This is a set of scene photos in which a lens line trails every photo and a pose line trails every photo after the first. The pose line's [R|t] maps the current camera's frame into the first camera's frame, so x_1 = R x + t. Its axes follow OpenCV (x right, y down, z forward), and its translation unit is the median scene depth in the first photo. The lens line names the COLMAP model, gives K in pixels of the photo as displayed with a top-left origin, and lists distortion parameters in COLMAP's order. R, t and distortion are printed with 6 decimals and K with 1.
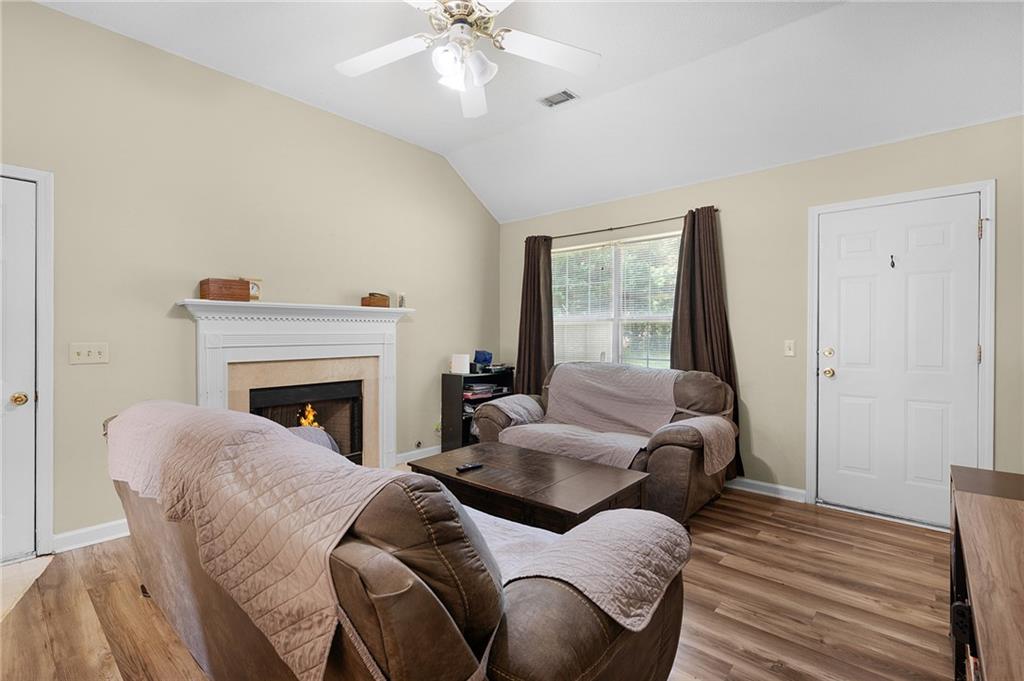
lens RADIAL K [[468.6, 0, 508.4], [0, 468.6, 345.4], [0, 0, 1]] dist [-0.000208, -0.000123]
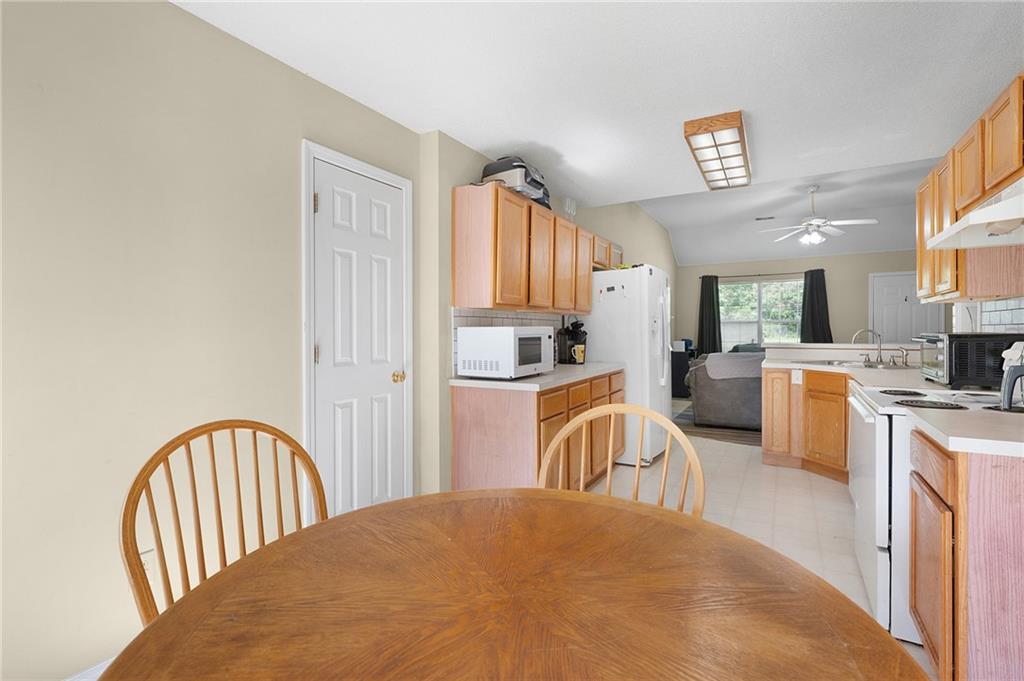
lens RADIAL K [[458.4, 0, 512.0], [0, 458.4, 340.5], [0, 0, 1]] dist [0.003038, 0.000661]
pose [[0.980639, -0.010361, 0.195548, -1.260714], [0.010652, 0.999943, -0.000437, 0.013361], [-0.195532, 0.002511, 0.980694, -0.721449]]
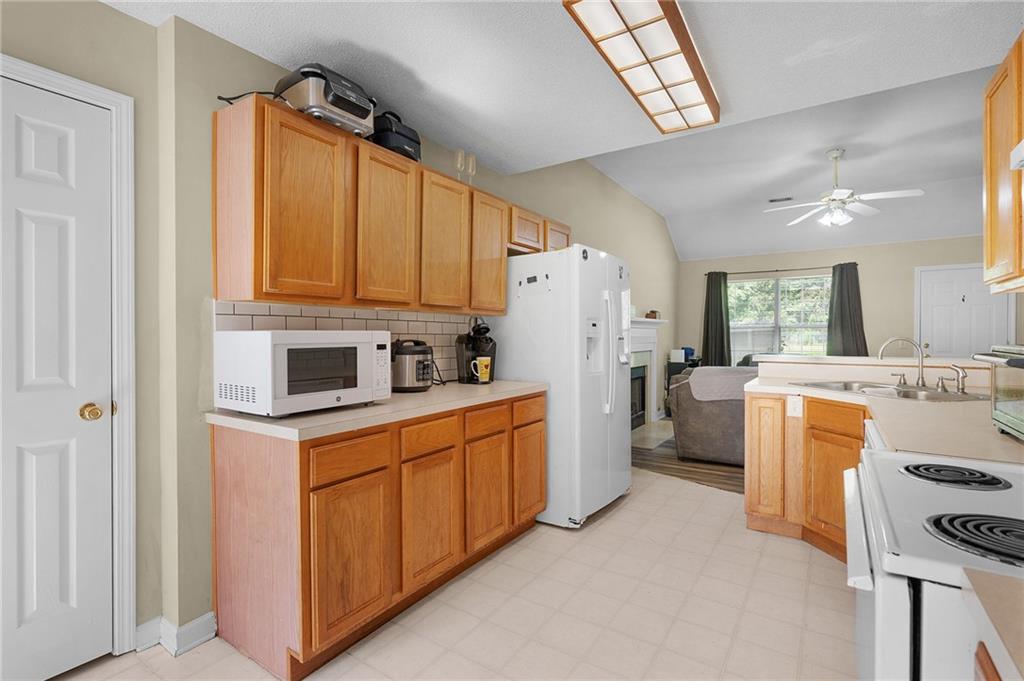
lens RADIAL K [[468.6, 0, 508.4], [0, 468.6, 345.4], [0, 0, 1]] dist [-0.000208, -0.000123]
pose [[0.990881, -0.004572, 0.134661, -0.988436], [0.004989, 0.999984, -0.002759, 0.008288], [-0.134646, 0.003406, 0.990888, -0.507868]]
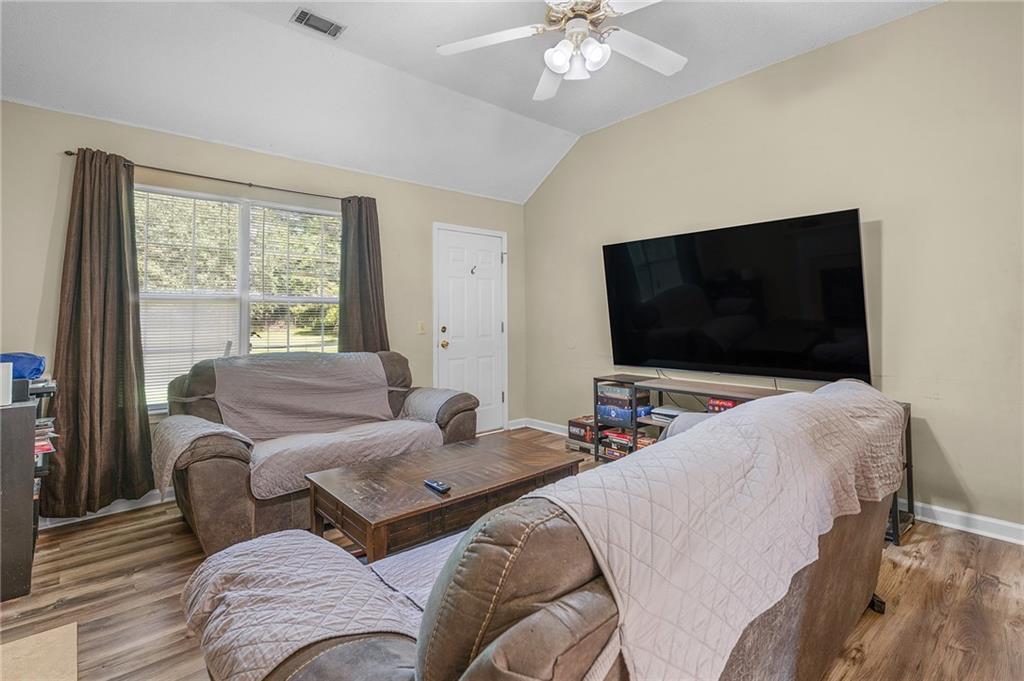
lens RADIAL K [[482.8, 0, 508.8], [0, 482.8, 307.8], [0, 0, 1]] dist [0.000476, 0.000136]
pose [[0.140607, 0.014160, 0.989964, -0.571958], [0.025601, 0.999511, -0.017932, -0.015135], [-0.989734, 0.027865, 0.140176, 0.496497]]
